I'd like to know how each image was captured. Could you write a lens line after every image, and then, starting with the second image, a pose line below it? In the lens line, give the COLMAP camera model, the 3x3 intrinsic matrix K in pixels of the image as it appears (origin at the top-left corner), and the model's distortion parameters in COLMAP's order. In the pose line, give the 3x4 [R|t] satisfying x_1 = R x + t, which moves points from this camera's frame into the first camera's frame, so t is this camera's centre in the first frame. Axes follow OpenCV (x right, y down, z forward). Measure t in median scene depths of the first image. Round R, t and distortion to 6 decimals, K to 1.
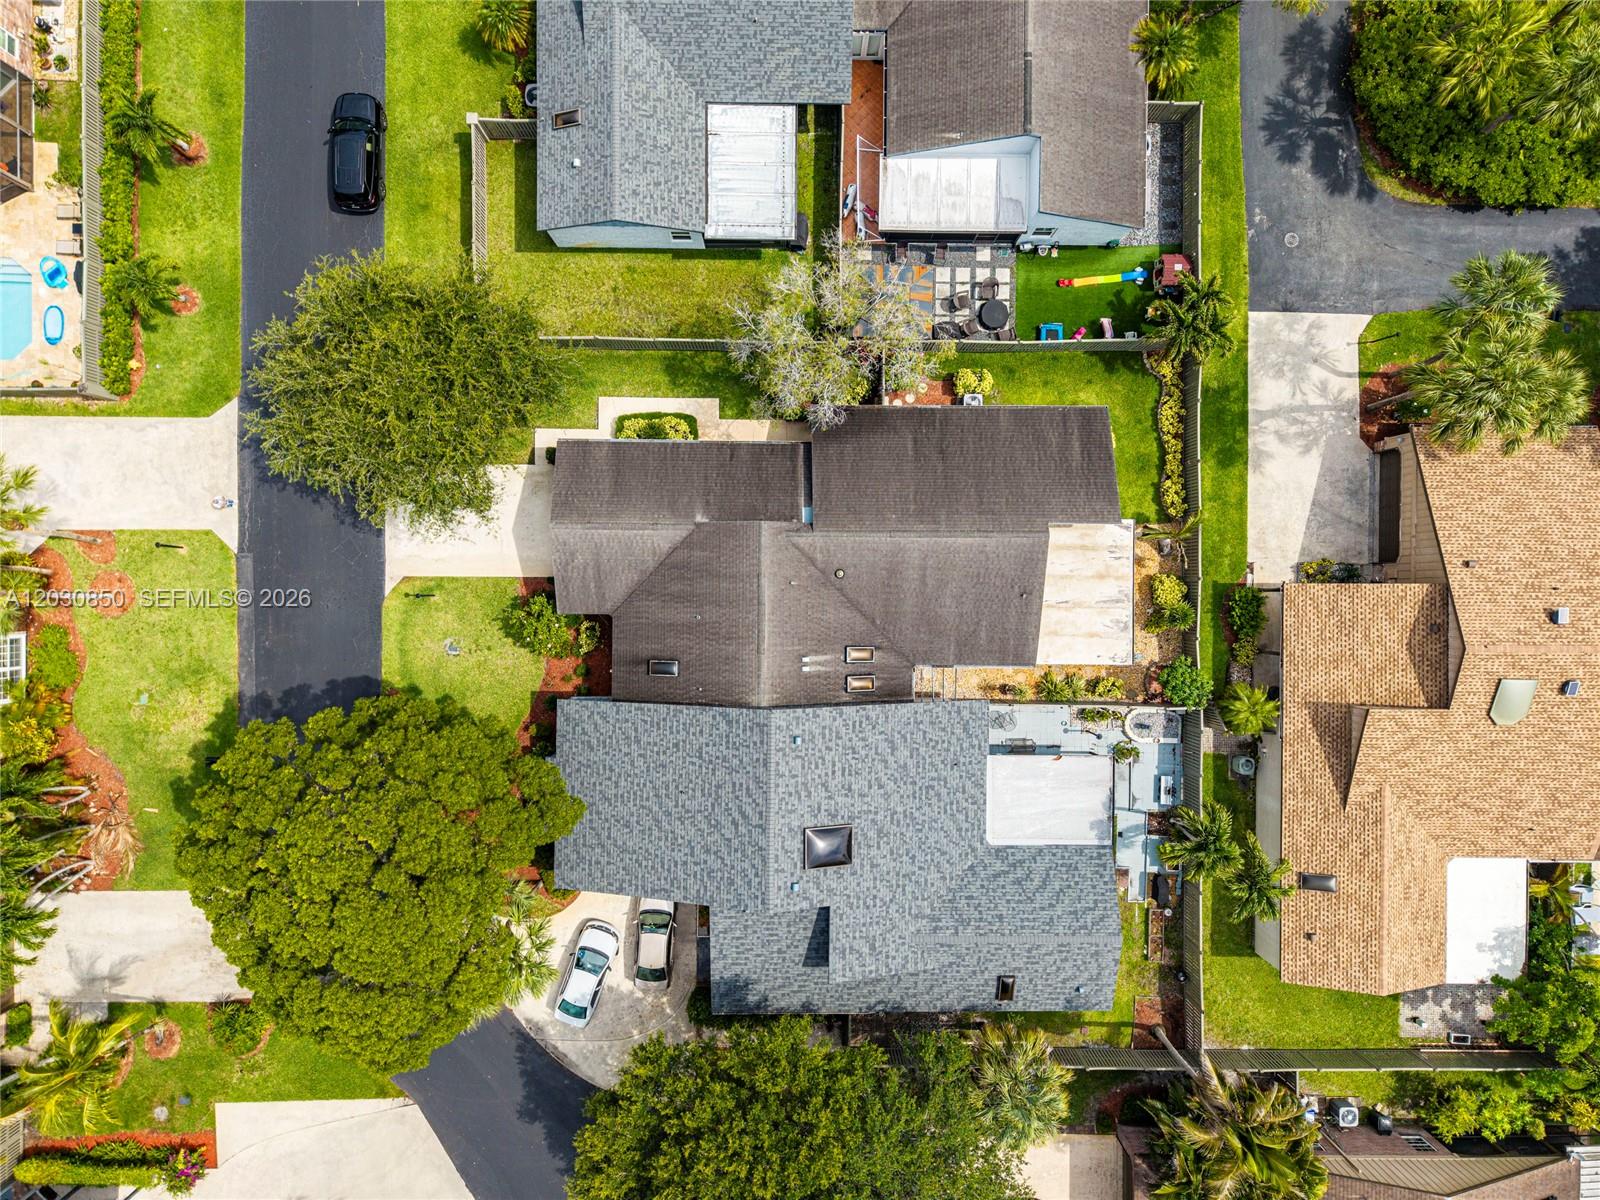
lens RADIAL K [[1057.1, 0, 817.0], [0, 1057.1, 602.4], [0, 0, 1]] dist [0.092125, -0.131323]
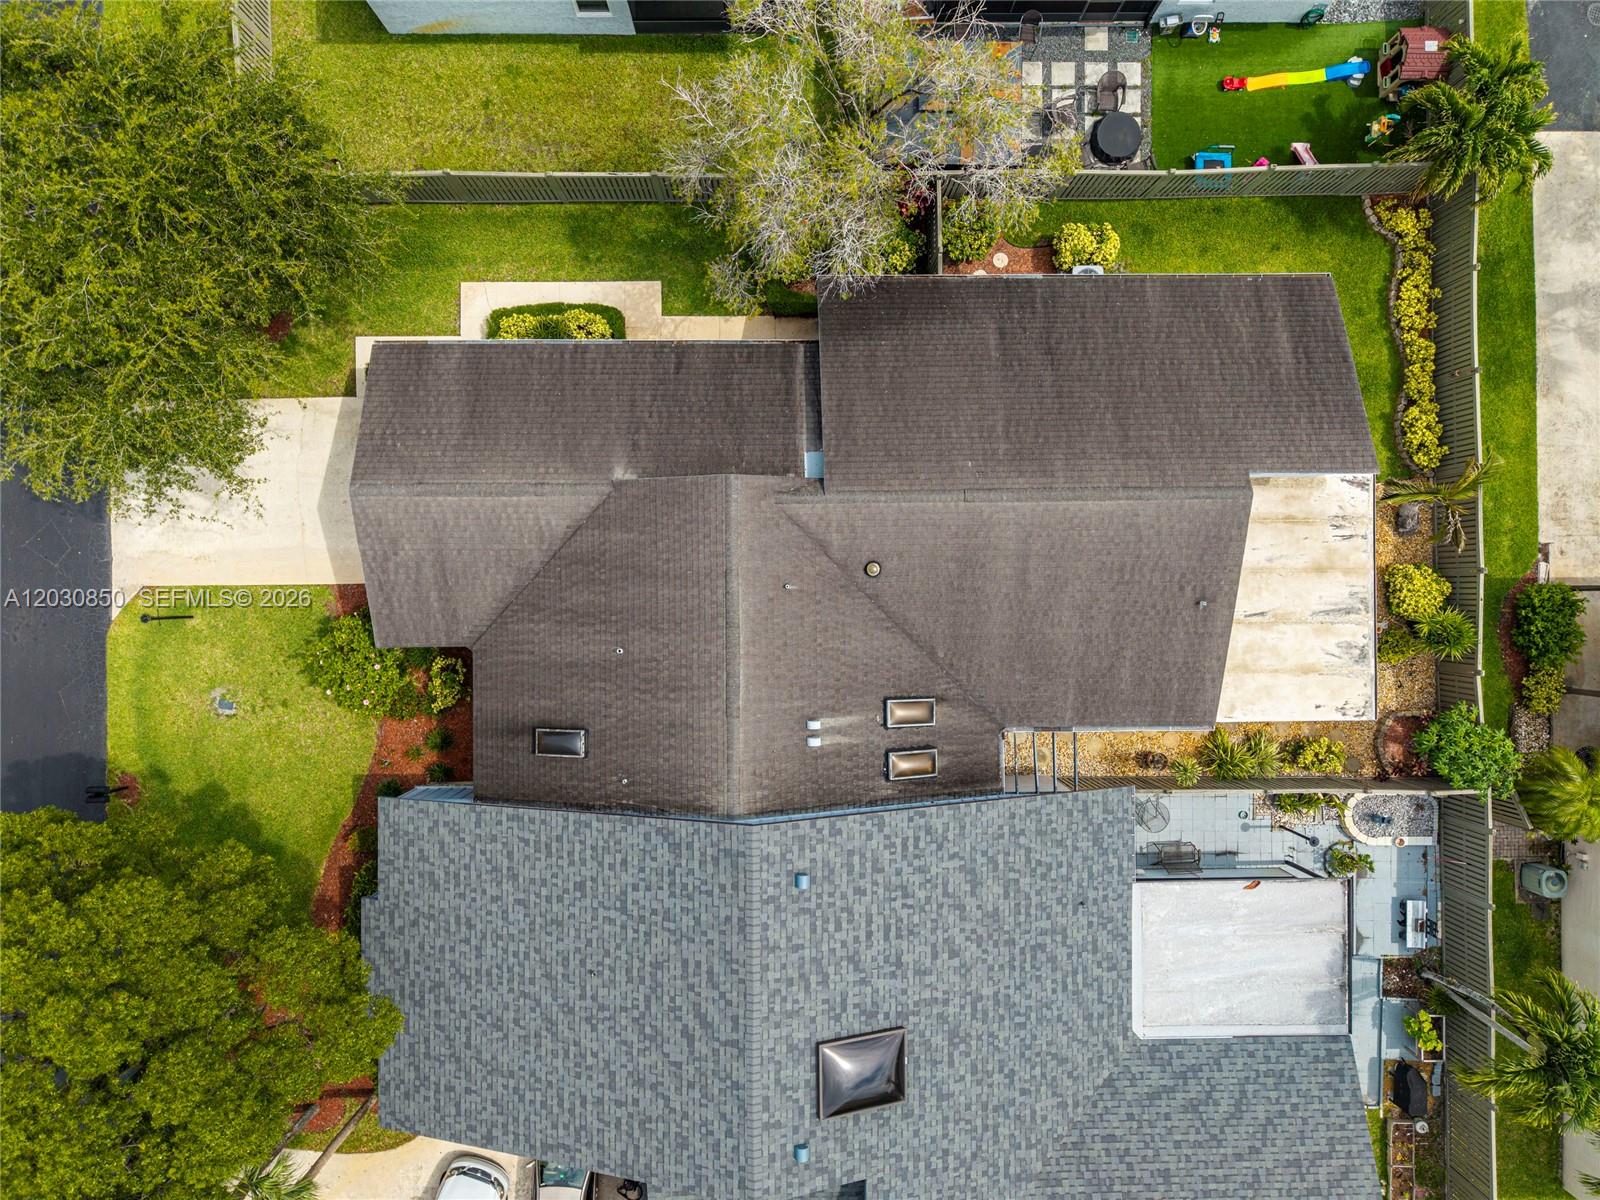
lens RADIAL K [[1057.1, 0, 817.0], [0, 1057.1, 602.4], [0, 0, 1]] dist [0.092125, -0.131323]
pose [[0.999888, -0.014377, 0.004247, -0.010233], [0.014409, 0.999868, -0.007539, -0.005584], [-0.004138, 0.007599, 0.999963, 0.424198]]
